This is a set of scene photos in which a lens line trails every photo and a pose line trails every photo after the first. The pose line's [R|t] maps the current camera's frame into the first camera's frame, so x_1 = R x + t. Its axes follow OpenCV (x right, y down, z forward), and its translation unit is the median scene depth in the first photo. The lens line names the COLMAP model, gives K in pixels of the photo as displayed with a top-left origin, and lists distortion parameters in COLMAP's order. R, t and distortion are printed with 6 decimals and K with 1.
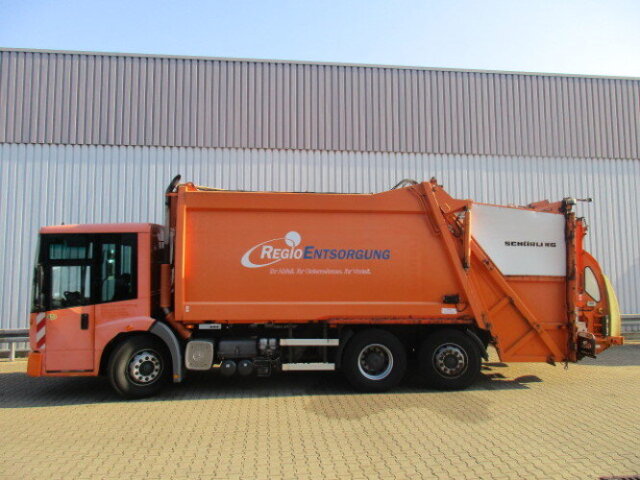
lens RADIAL K [[465.9, 0, 320.0], [0, 465.9, 240.0], [0, 0, 1]] dist [0.025547, 0.000655]
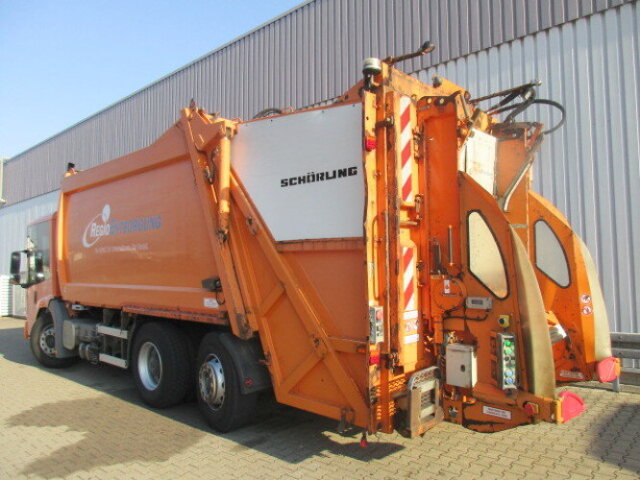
lens RADIAL K [[465.9, 0, 320.0], [0, 465.9, 240.0], [0, 0, 1]] dist [0.025547, 0.000655]
pose [[0.670229, -0.055563, -0.740072, 0.869841], [0.064143, 0.997799, -0.016823, 0.089761], [0.739377, -0.036195, 0.672318, 0.706640]]
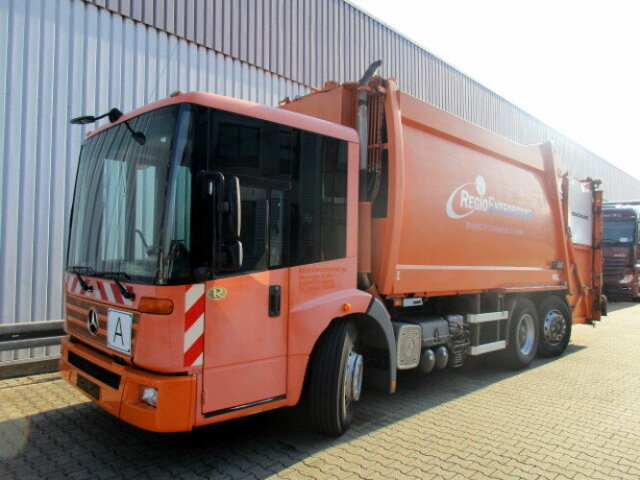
lens RADIAL K [[465.9, 0, 320.0], [0, 465.9, 240.0], [0, 0, 1]] dist [0.025547, 0.000655]
pose [[0.772642, 0.039818, 0.633593, -0.756494], [-0.054276, 0.998520, 0.003436, 0.101069], [-0.632518, -0.037044, 0.773659, 0.568867]]
